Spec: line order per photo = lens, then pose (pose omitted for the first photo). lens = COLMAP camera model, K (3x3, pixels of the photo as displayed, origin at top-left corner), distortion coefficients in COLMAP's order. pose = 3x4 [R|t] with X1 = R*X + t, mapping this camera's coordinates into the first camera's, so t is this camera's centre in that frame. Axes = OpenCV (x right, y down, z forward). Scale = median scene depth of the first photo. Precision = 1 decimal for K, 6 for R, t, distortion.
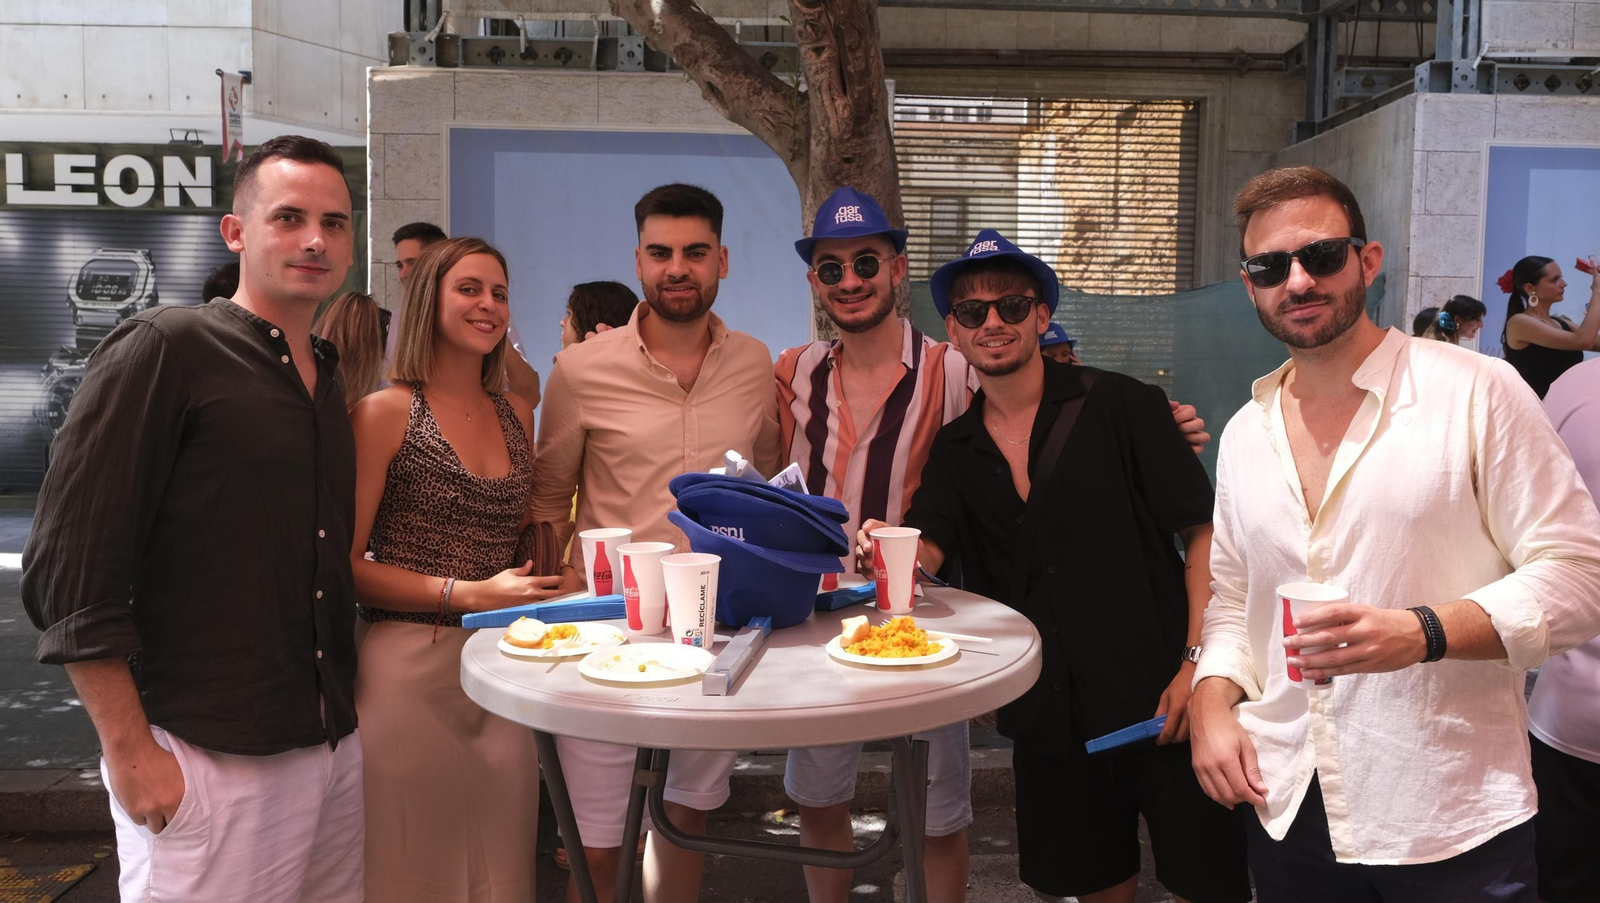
lens RADIAL K [[1159.3, 0, 798.8], [0, 1159.3, 451.7], [0, 0, 1]] dist [-0.020853, 0.010381]
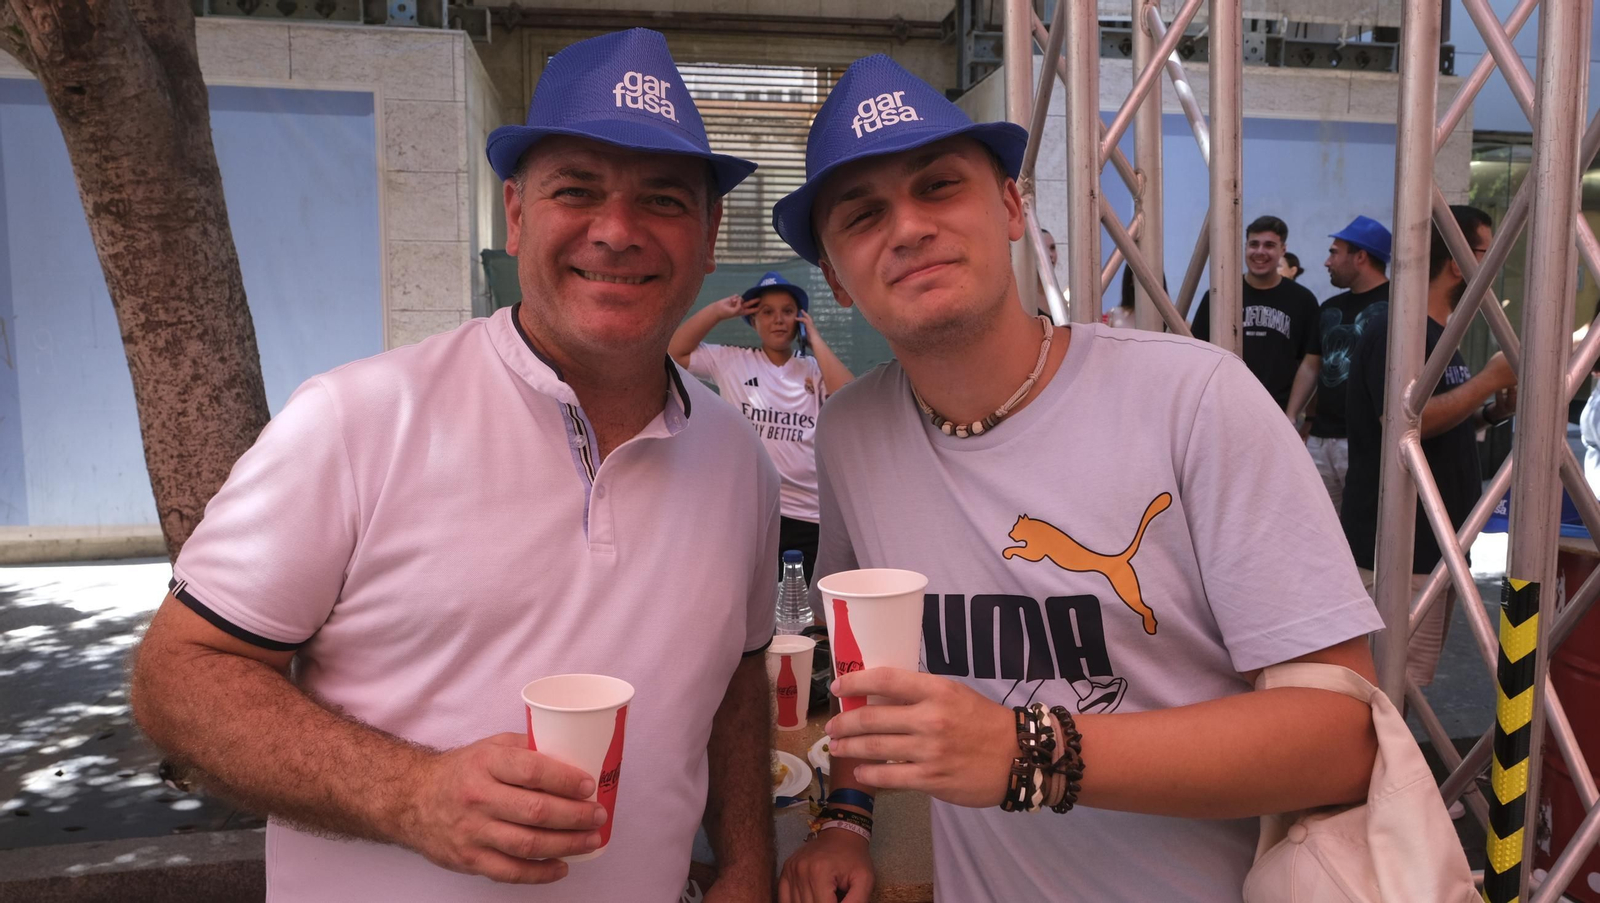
lens RADIAL K [[1067.6, 0, 801.7], [0, 1067.6, 448.7], [0, 0, 1]] dist [-0.019457, 0.003983]
pose [[0.991322, -0.027210, 0.128608, 0.170182], [0.022933, 0.999137, 0.034621, -0.008838], [-0.129439, -0.031371, 0.991091, 0.086194]]
